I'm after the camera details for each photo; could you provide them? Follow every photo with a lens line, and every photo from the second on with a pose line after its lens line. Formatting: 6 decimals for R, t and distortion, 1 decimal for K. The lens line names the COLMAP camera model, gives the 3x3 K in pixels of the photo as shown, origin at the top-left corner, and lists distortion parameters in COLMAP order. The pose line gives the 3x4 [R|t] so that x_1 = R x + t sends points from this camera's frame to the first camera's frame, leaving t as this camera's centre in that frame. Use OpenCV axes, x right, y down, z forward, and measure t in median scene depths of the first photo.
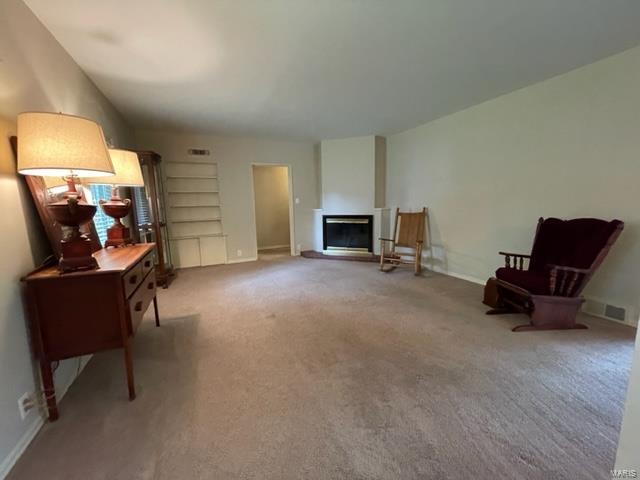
lens RADIAL K [[258.2, 0, 321.4], [0, 258.2, 237.7], [0, 0, 1]] dist [-0.004041, 0.000602]
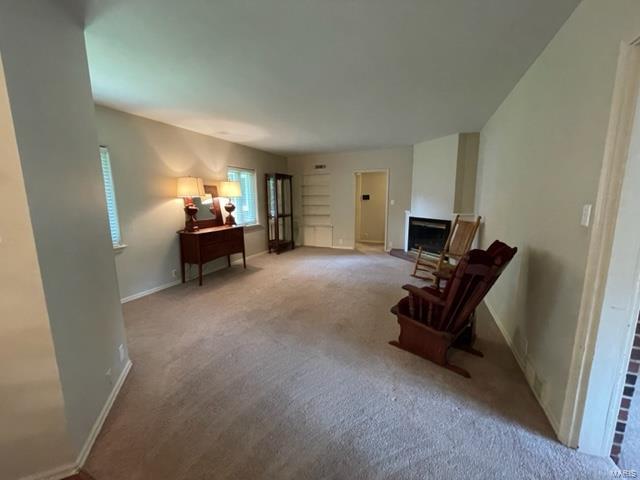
lens RADIAL K [[258.2, 0, 325.7], [0, 258.2, 240.7], [0, 0, 1]] dist [-0.004041, 0.000602]
pose [[0.685237, 0.136219, -0.715468, 0.573841], [-0.108758, 0.990477, 0.084416, -0.047329], [0.720154, 0.019968, 0.693527, 0.039829]]
